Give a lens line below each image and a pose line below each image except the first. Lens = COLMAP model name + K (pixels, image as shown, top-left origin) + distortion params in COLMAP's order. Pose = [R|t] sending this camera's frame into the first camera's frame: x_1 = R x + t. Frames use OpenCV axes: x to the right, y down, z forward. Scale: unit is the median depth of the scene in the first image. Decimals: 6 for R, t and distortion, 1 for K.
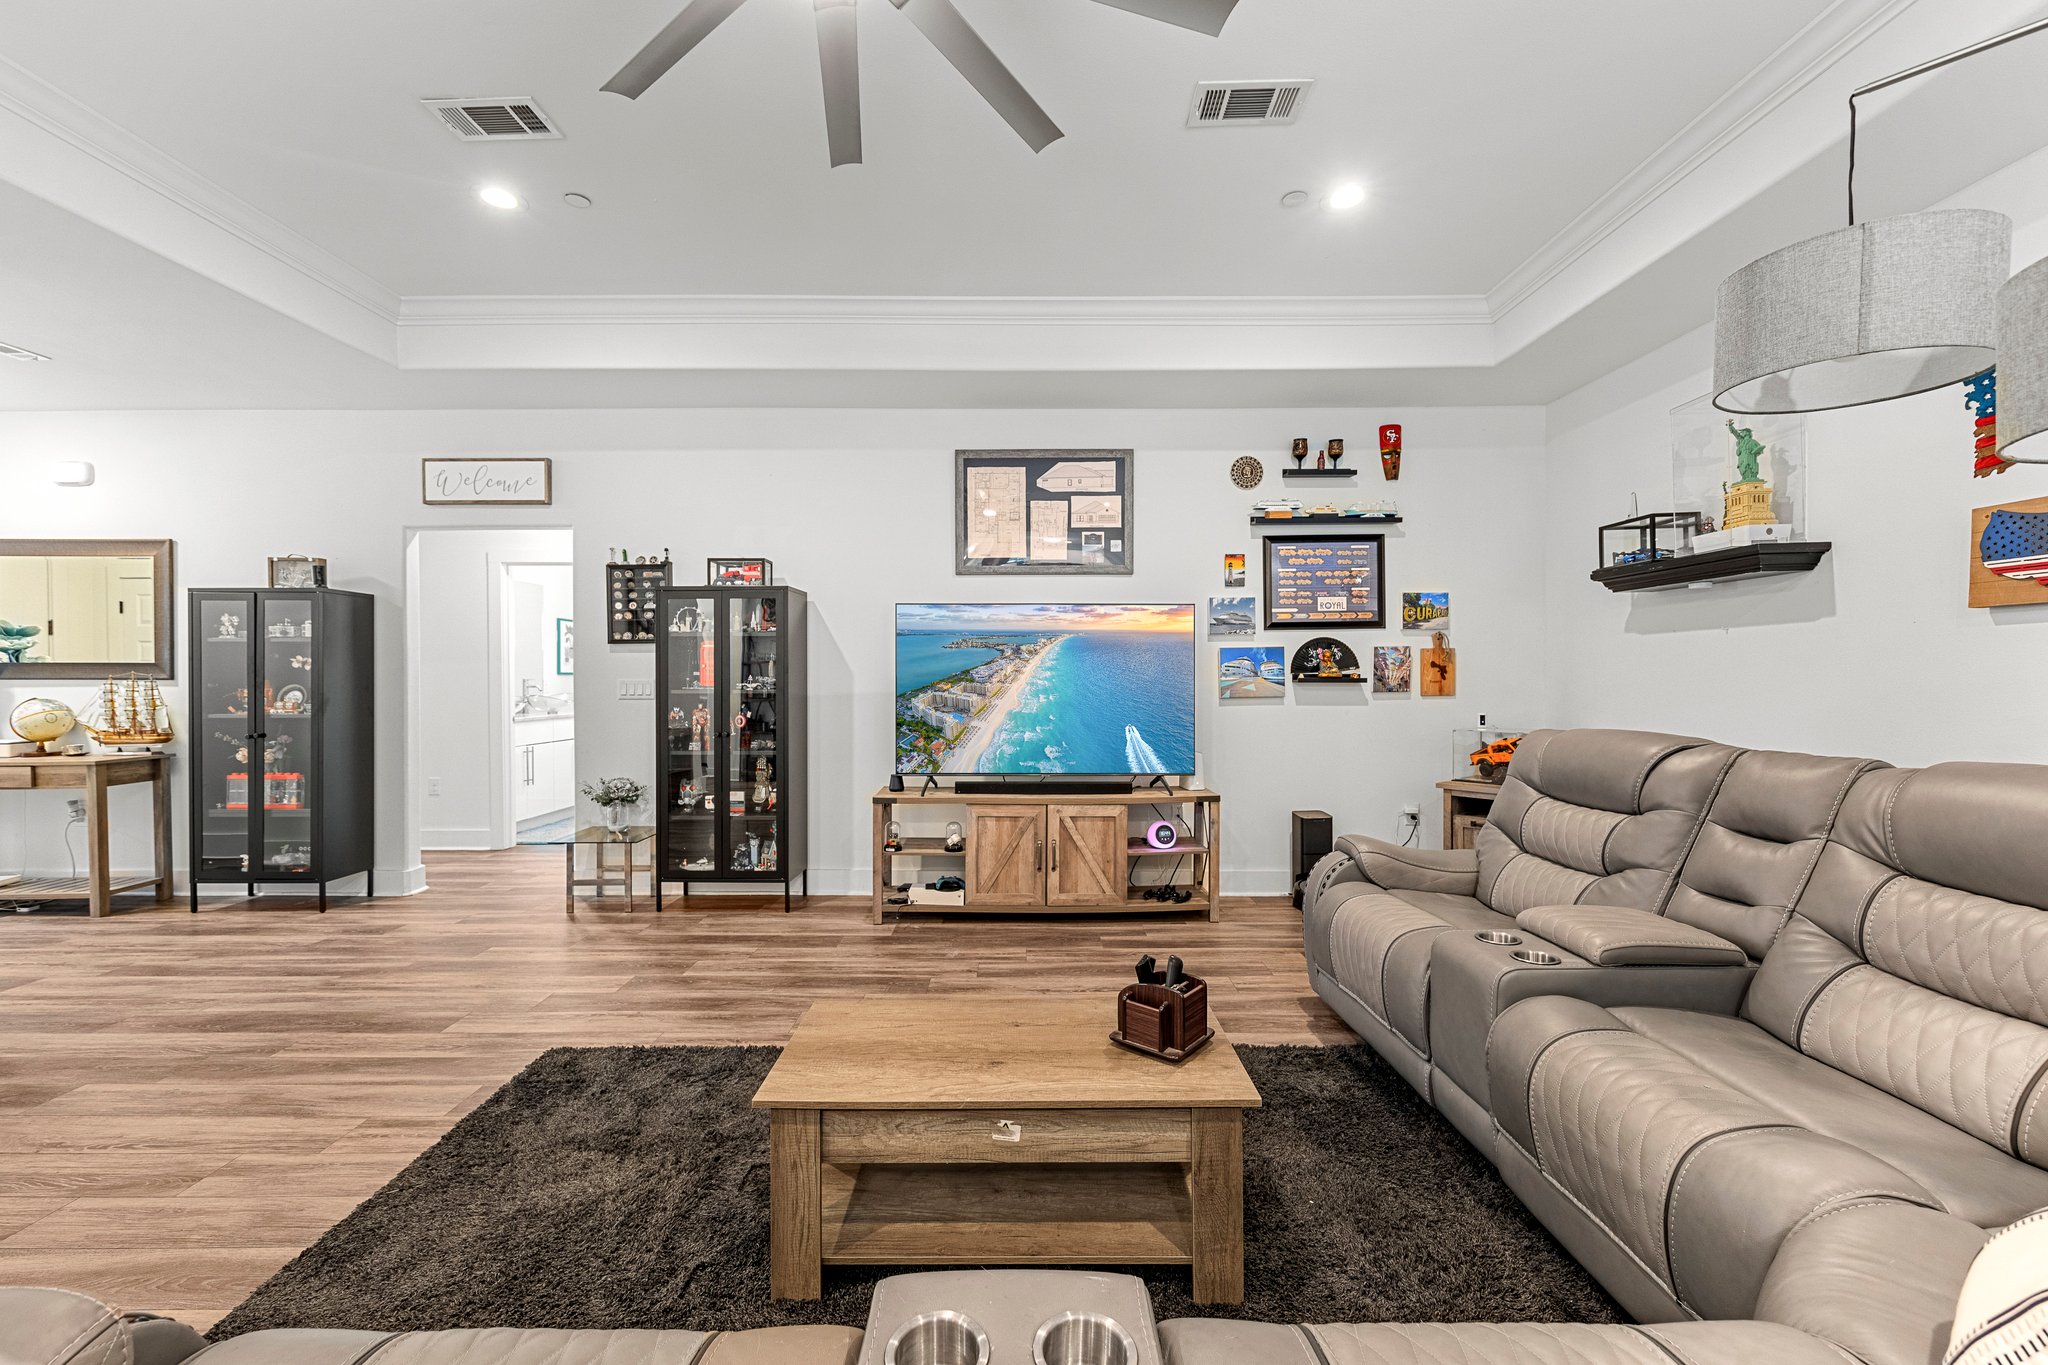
lens RADIAL K [[837.9, 0, 1017.2], [0, 837.9, 681.7], [0, 0, 1]] dist [0.008307, -0.000043]
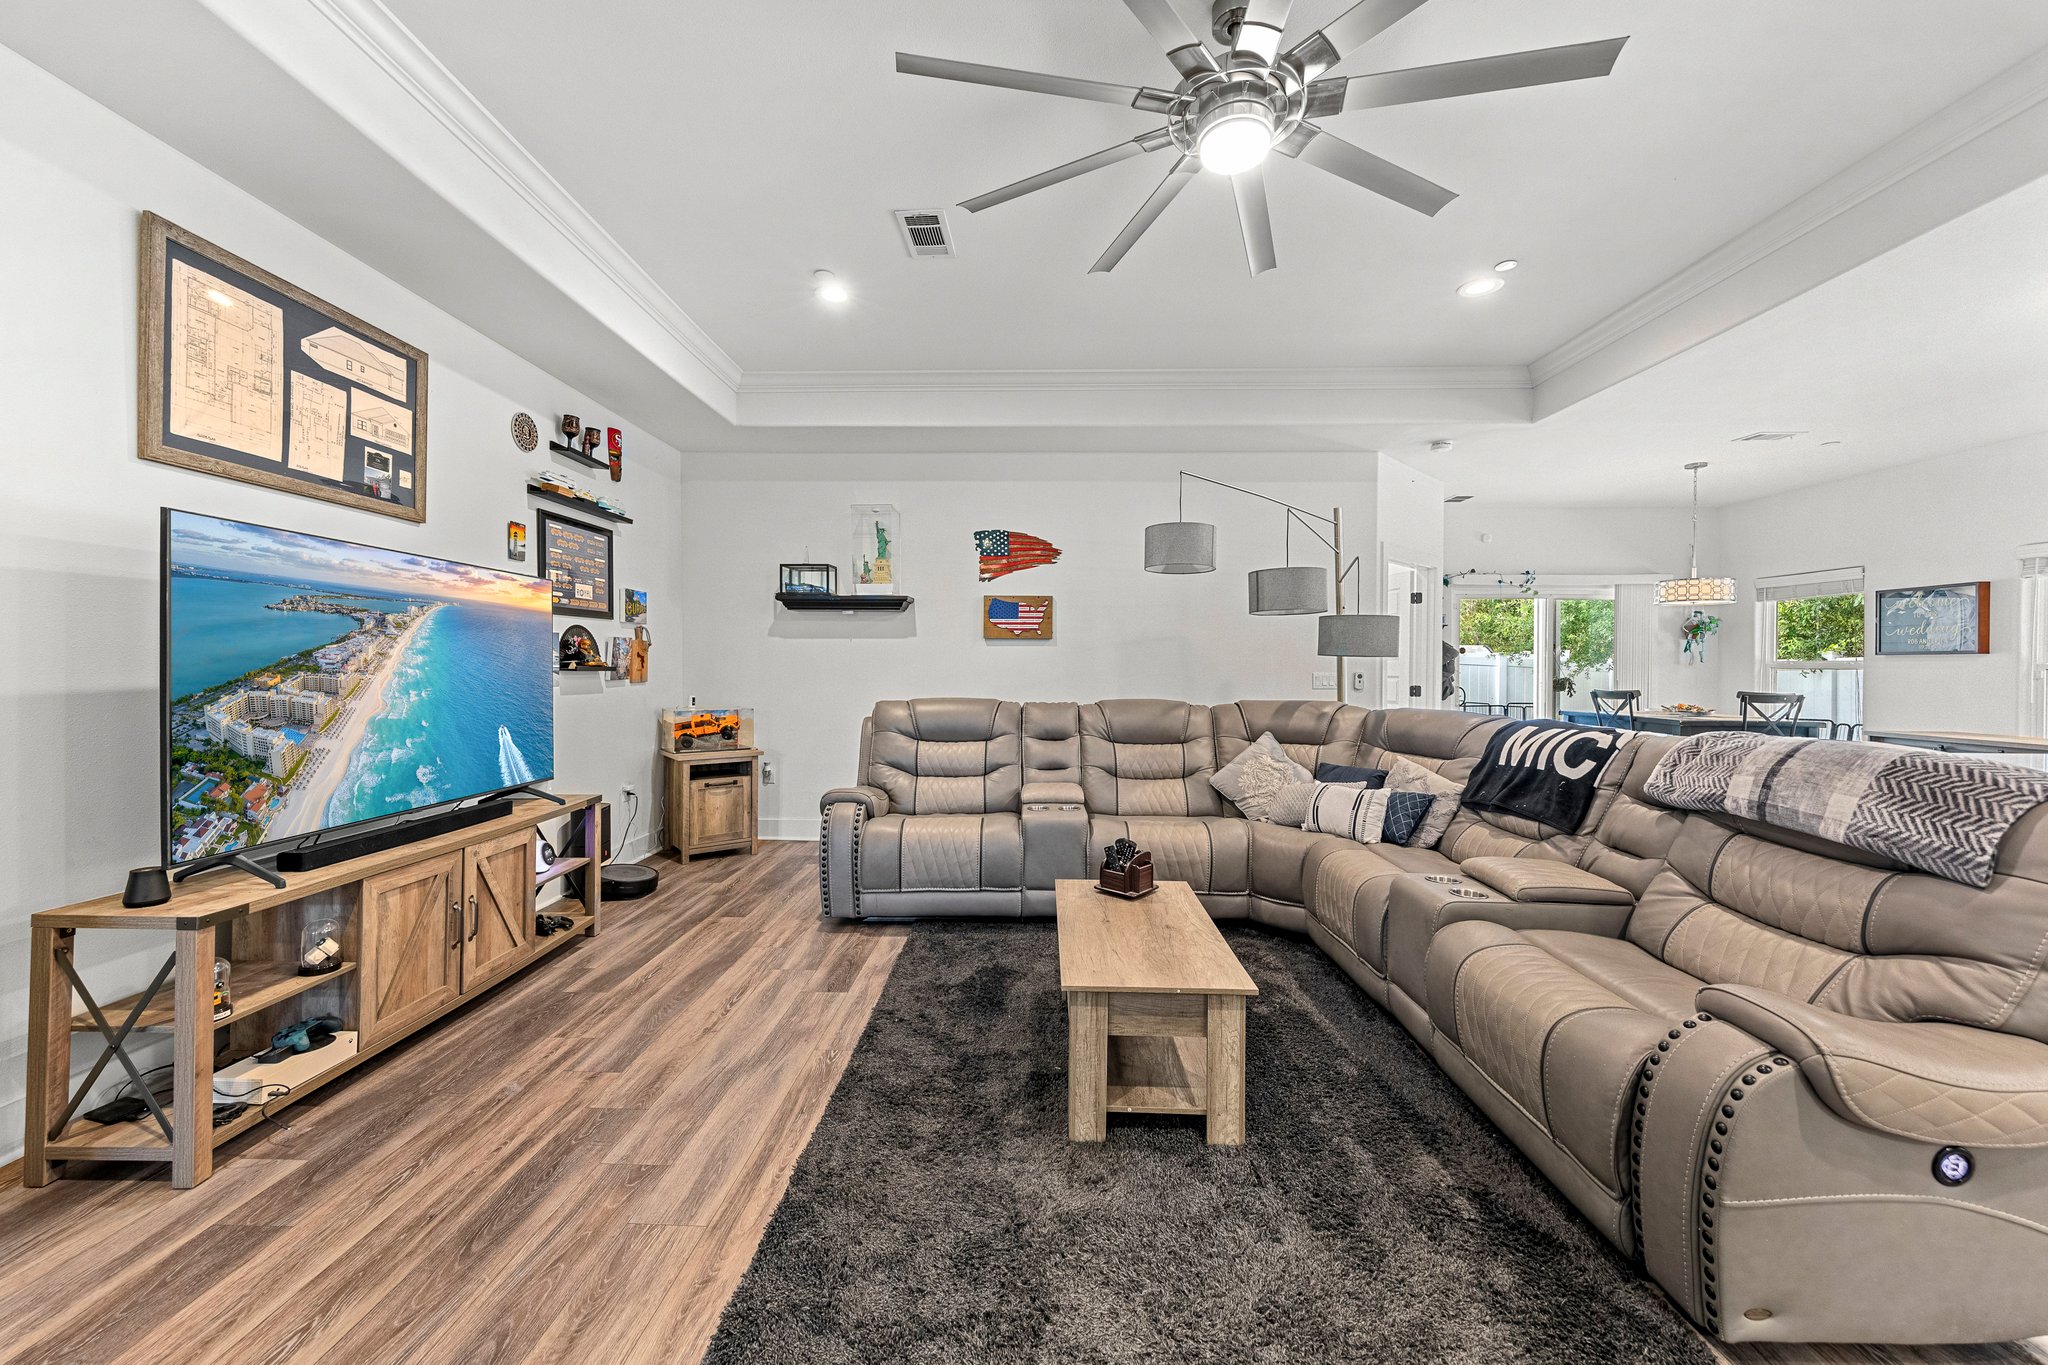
lens RADIAL K [[776.2, 0, 1017.5], [0, 776.2, 668.2], [0, 0, 1]] dist [0.007244, -0.000297]
pose [[0.021939, 0.001252, 0.999759, -0.553908], [-0.000232, 0.999999, -0.001248, -0.001356], [-0.999759, -0.000205, 0.021939, 0.486581]]
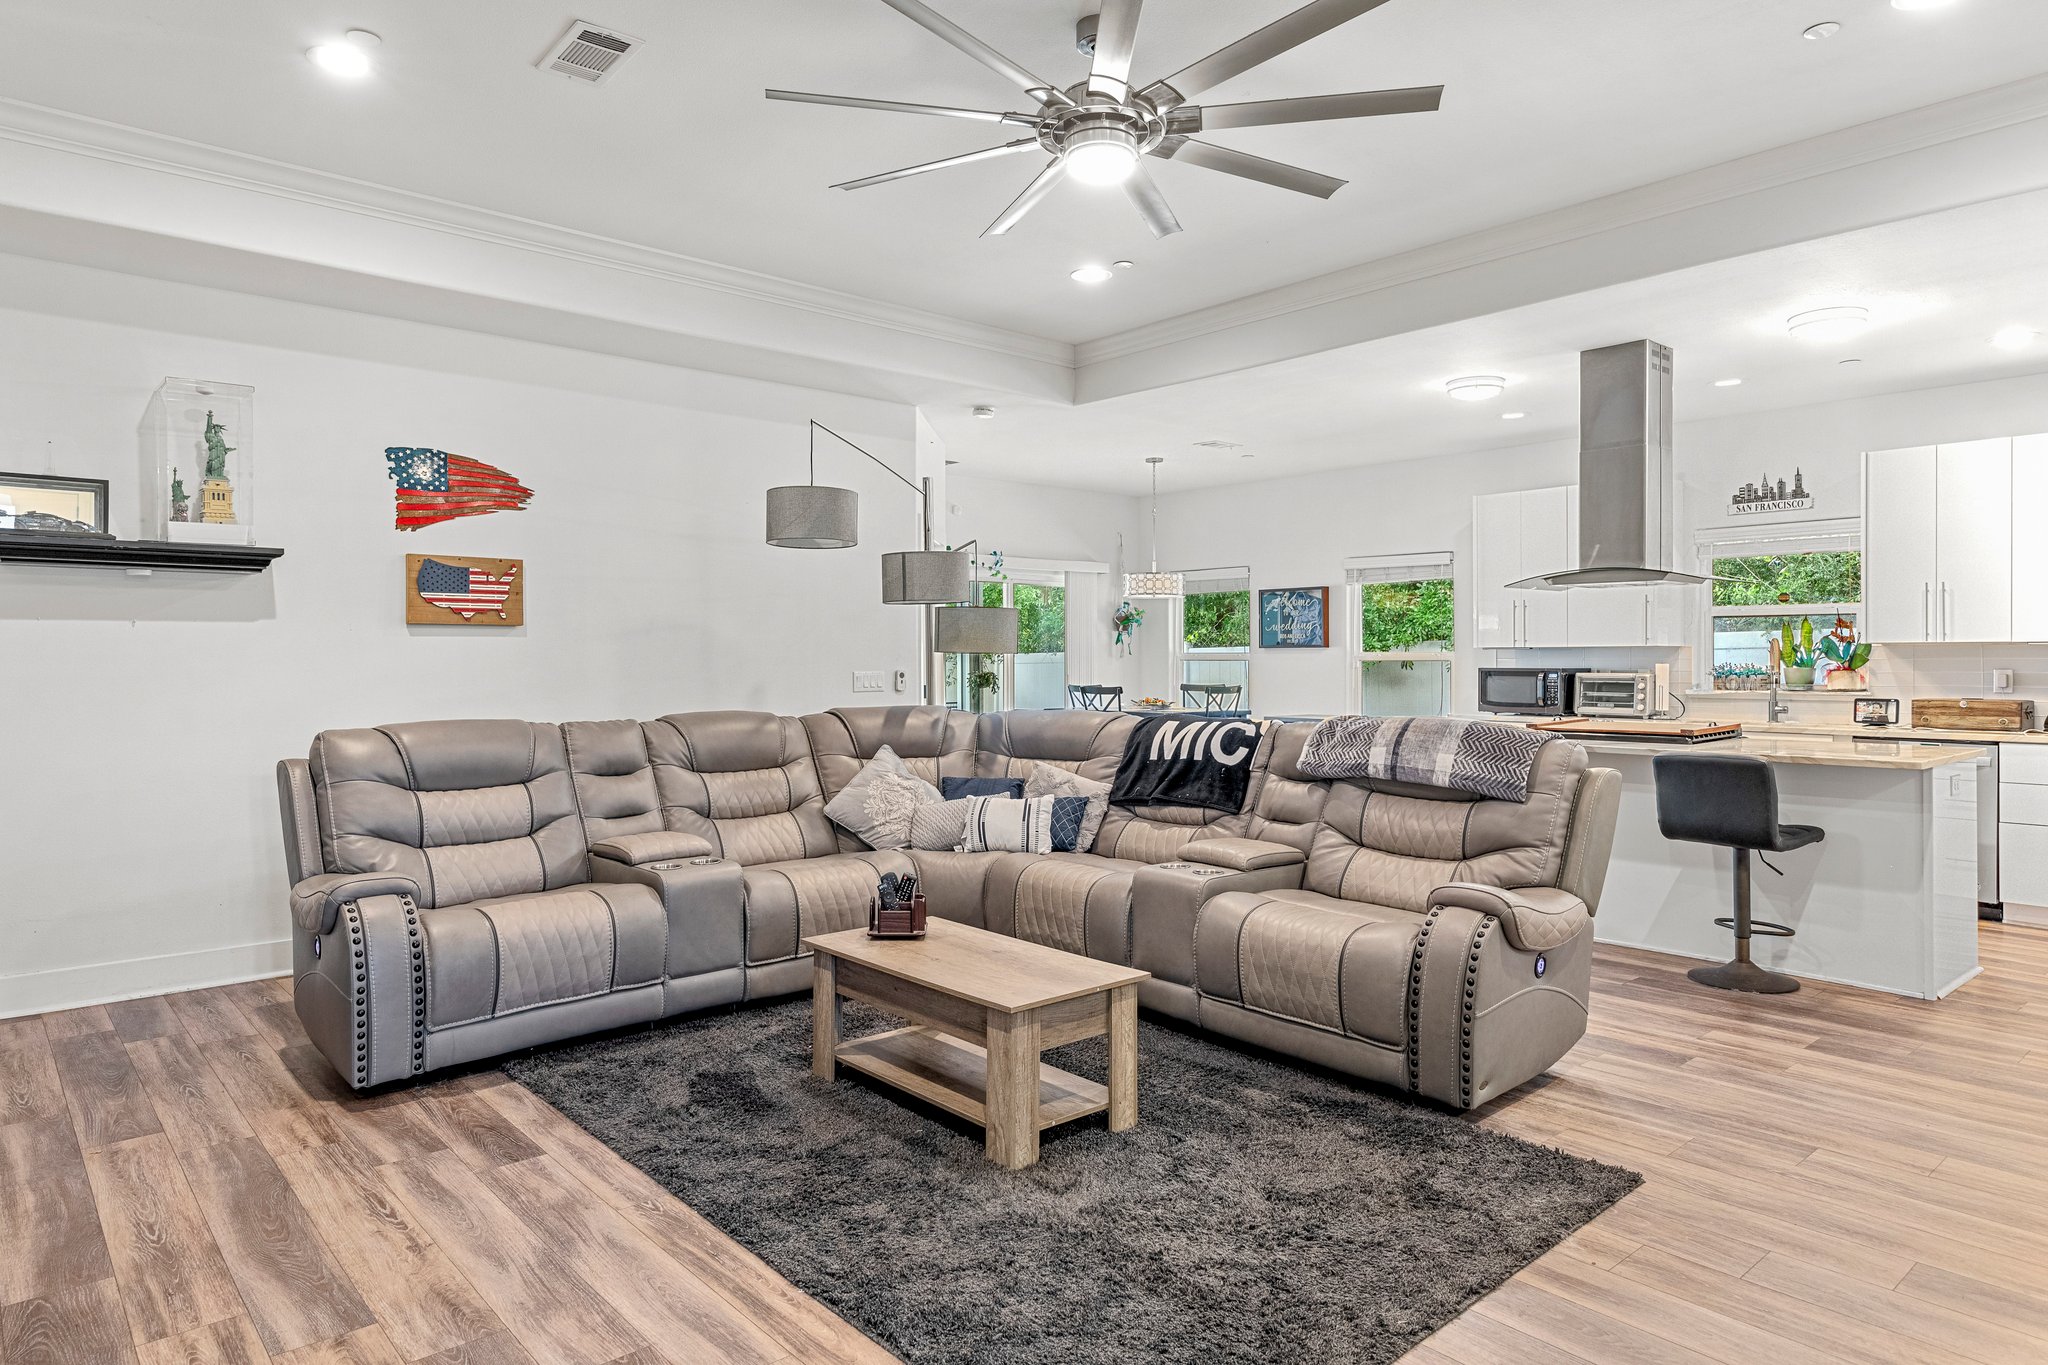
lens RADIAL K [[1227.2, 0, 1021.8], [0, 1227.2, 658.3], [0, 0, 1]] dist [0.005743, 0.001100]
pose [[-0.665581, 0.006650, 0.746296, -0.611608], [0.009968, 0.999950, -0.000021, -0.010415], [-0.746259, 0.007425, -0.665614, 0.904959]]
